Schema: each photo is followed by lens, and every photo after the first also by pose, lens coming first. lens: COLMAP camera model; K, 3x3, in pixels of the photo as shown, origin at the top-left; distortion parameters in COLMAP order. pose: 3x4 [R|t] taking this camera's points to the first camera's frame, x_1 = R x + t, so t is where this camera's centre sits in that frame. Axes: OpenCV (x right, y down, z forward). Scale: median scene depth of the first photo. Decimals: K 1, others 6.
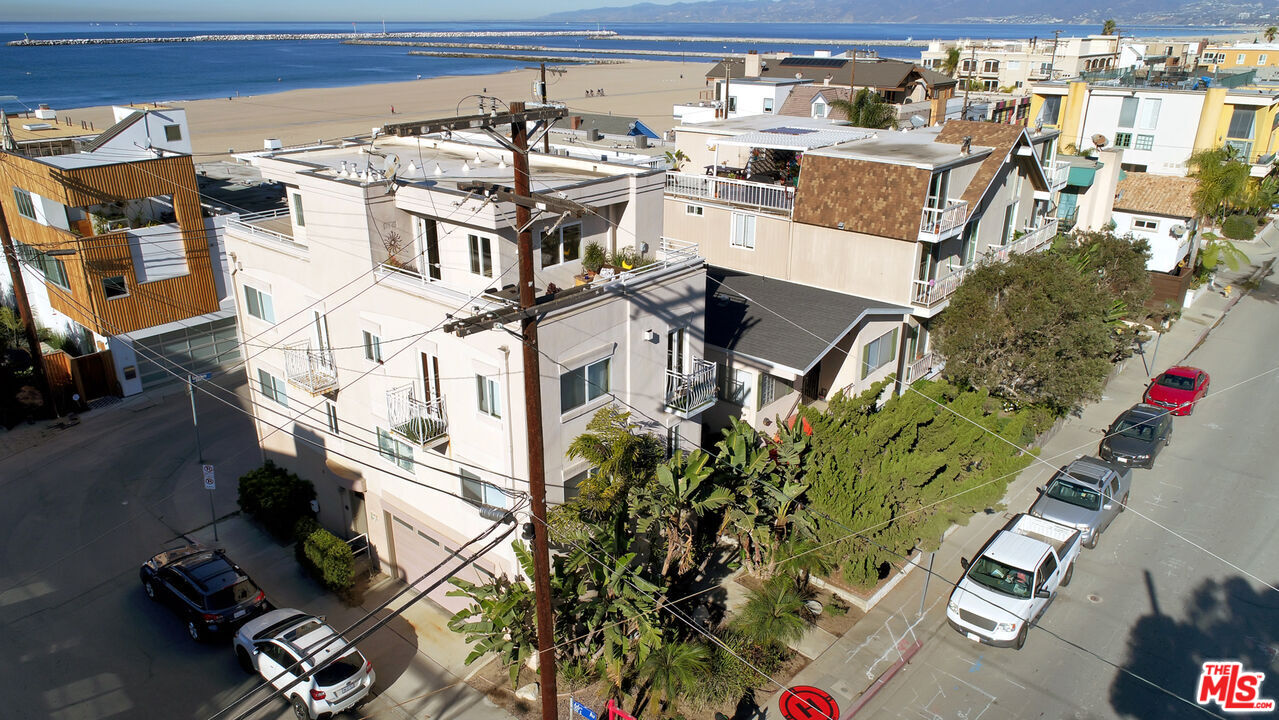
lens RADIAL K [[876.8, 0, 642.5], [0, 876.8, 372.5], [0, 0, 1]] dist [-0.000622, 0.002575]
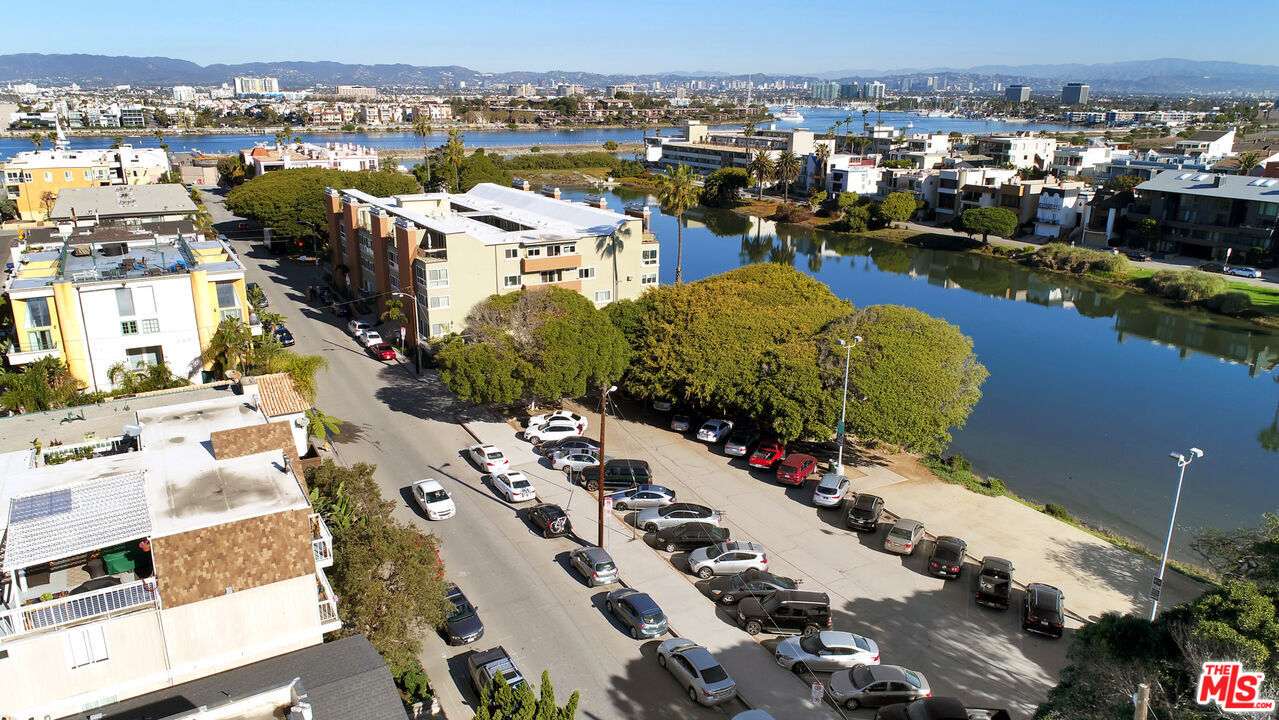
lens RADIAL K [[876.8, 0, 639.0], [0, 876.8, 362.1], [0, 0, 1]] dist [-0.000622, 0.002575]
pose [[0.329292, -0.278651, 0.902175, -0.339045], [0.348268, 0.923940, 0.158256, -0.318371], [-0.877654, 0.262086, 0.401291, 0.129138]]
